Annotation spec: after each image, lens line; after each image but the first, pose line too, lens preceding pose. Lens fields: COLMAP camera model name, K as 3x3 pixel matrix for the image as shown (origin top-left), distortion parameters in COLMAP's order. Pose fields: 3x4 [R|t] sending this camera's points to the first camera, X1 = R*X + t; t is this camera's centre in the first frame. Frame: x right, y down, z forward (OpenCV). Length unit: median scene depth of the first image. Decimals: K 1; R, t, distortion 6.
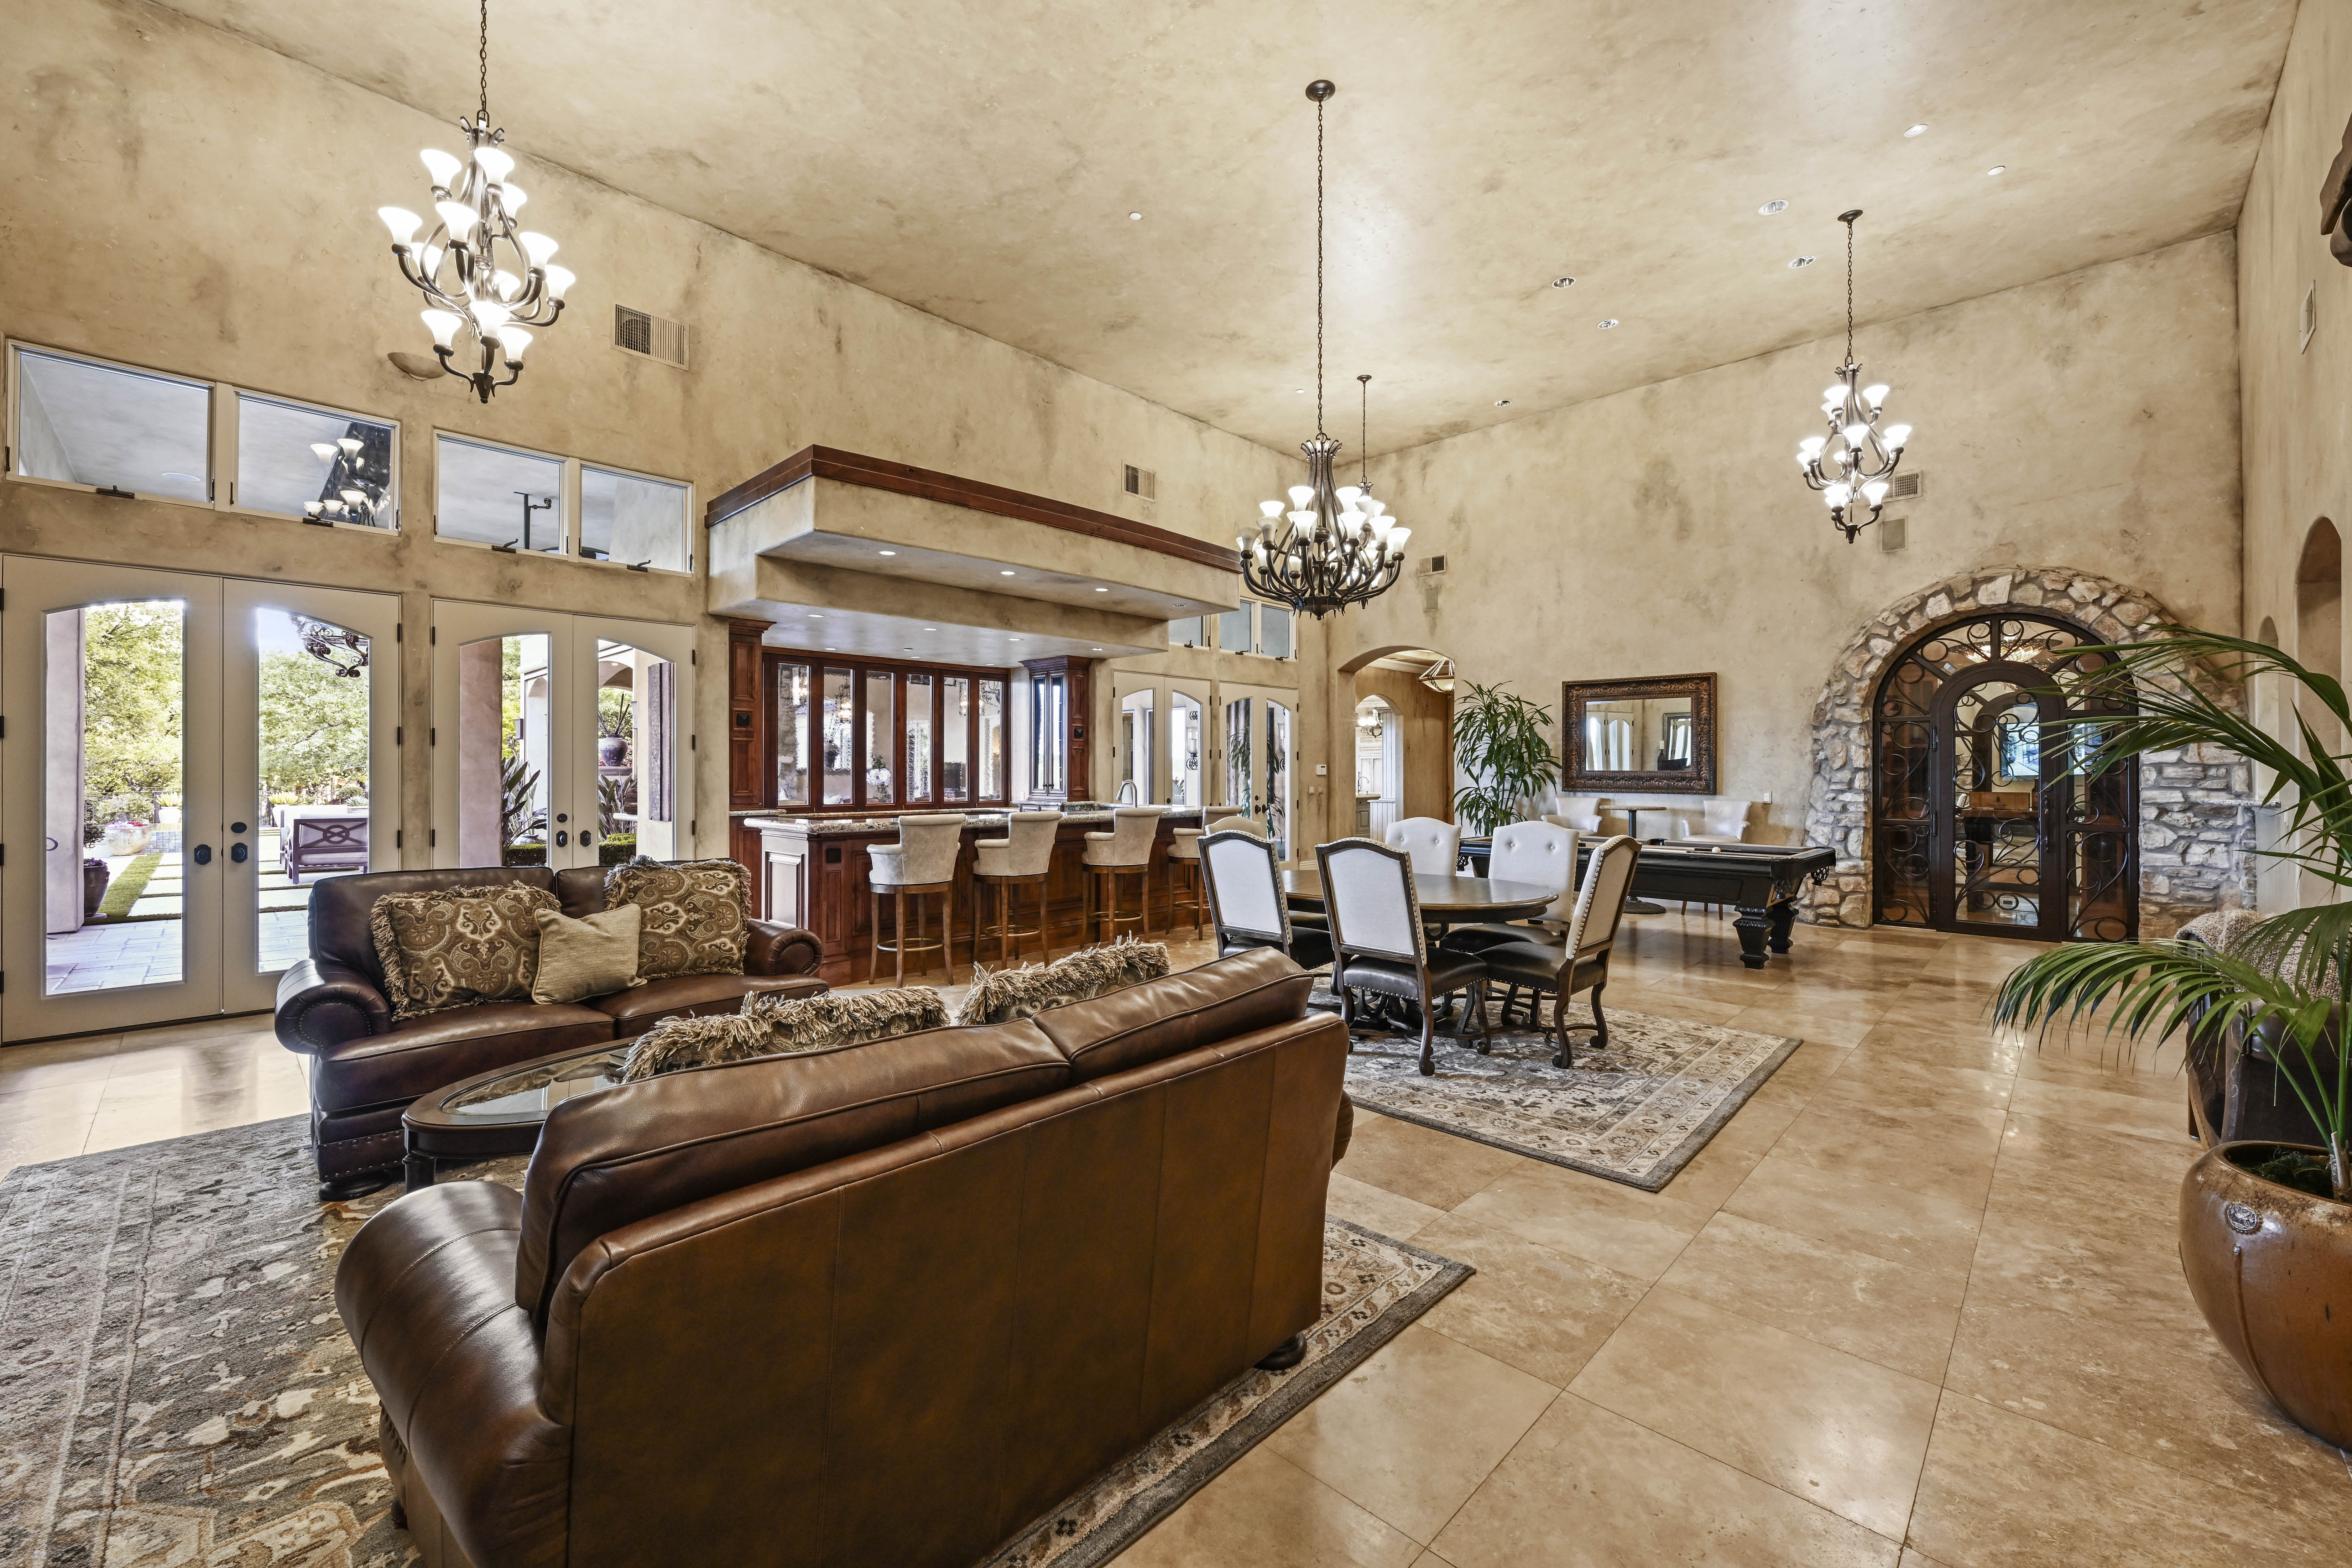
lens RADIAL K [[931.4, 0, 1176.9], [0, 931.4, 778.5], [0, 0, 1]] dist [-0.001645, 0.000128]
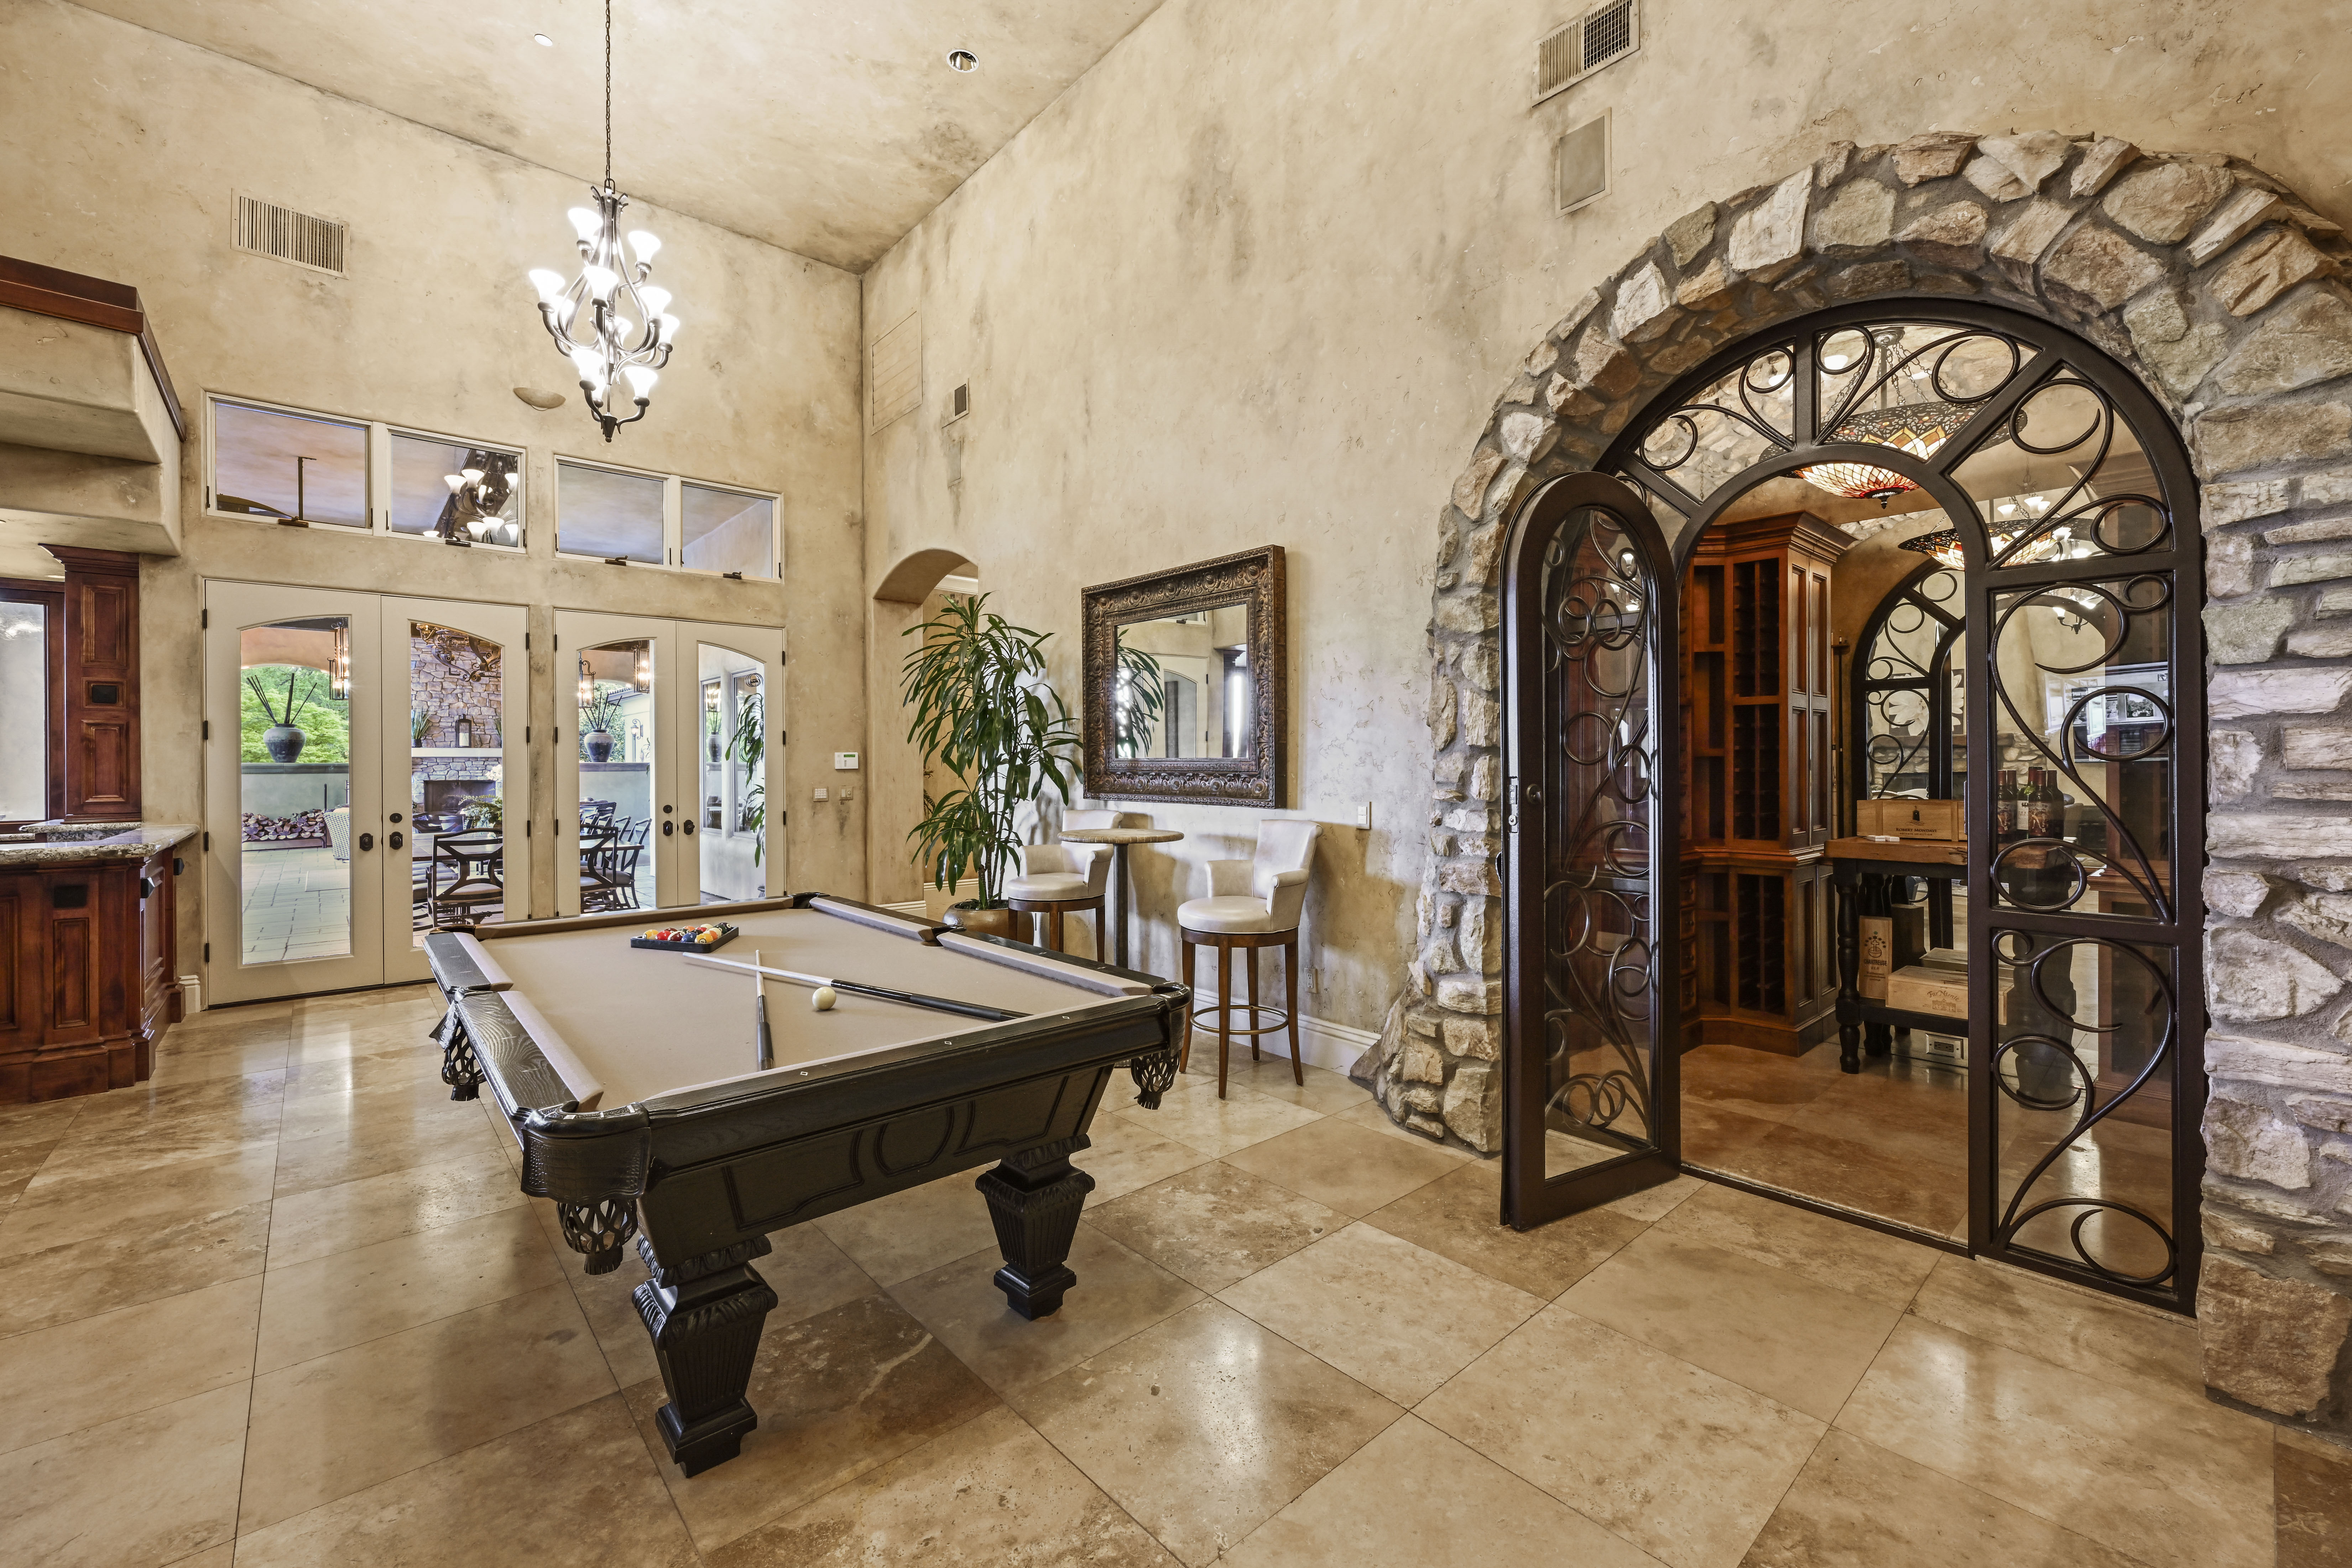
lens RADIAL K [[961.4, 0, 1174.9], [0, 961.4, 773.9], [0, 0, 1]] dist [-0.002118, -0.000350]
pose [[0.997260, -0.005676, -0.073758, 0.628593], [0.005881, 0.999979, 0.002556, -0.001519], [0.073742, -0.002983, 0.997273, 0.578175]]
